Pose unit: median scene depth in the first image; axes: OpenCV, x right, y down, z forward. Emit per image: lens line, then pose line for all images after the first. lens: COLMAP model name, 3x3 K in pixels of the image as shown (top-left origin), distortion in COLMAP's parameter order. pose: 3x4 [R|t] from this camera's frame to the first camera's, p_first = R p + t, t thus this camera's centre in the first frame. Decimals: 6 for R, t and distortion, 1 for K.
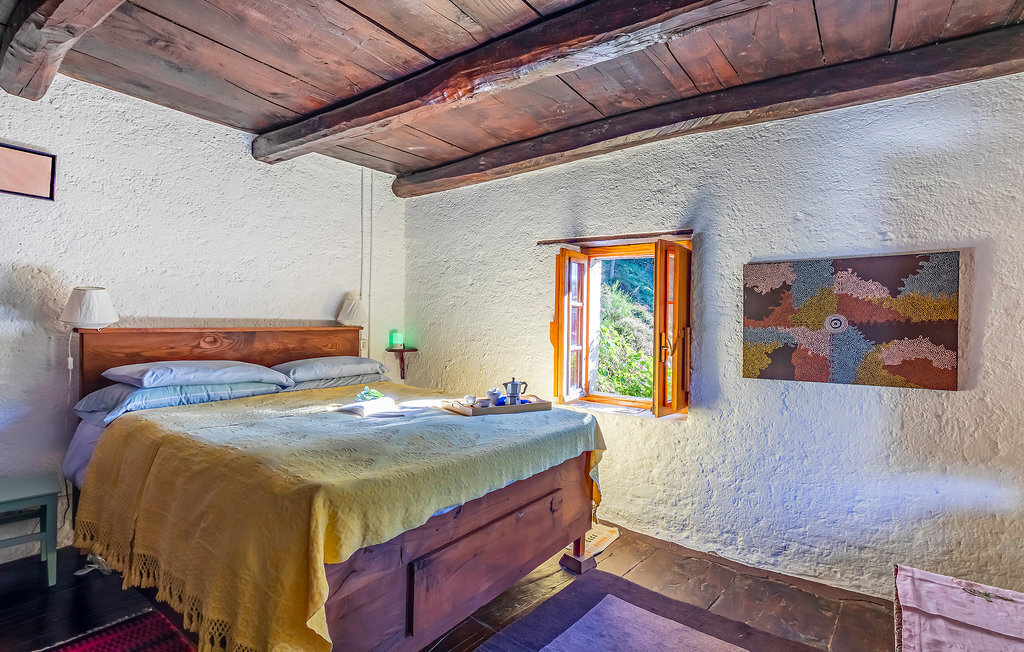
lens RADIAL K [[484.8, 0, 512.0], [0, 484.8, 326.0], [0, 0, 1]] dist [-0.001733, 0.000048]
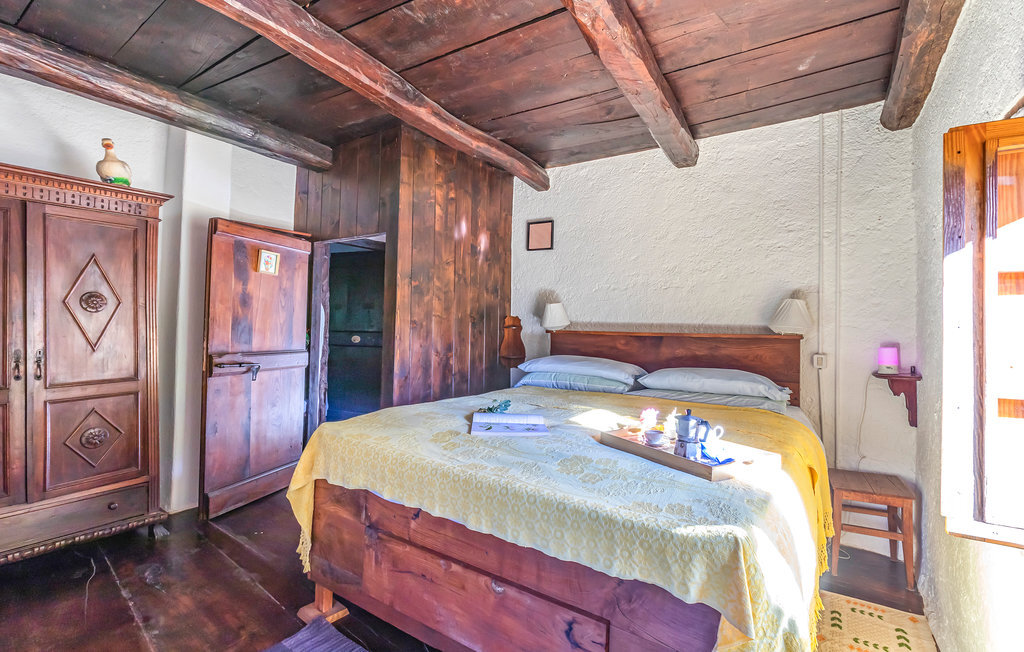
lens RADIAL K [[484.8, 0, 512.0], [0, 484.8, 326.0], [0, 0, 1]] dist [-0.001733, 0.000048]
pose [[0.020817, -0.003310, -0.999778, 0.577361], [-0.027368, 0.999618, -0.003879, 0.002900], [0.999409, 0.027443, 0.020718, 0.766290]]
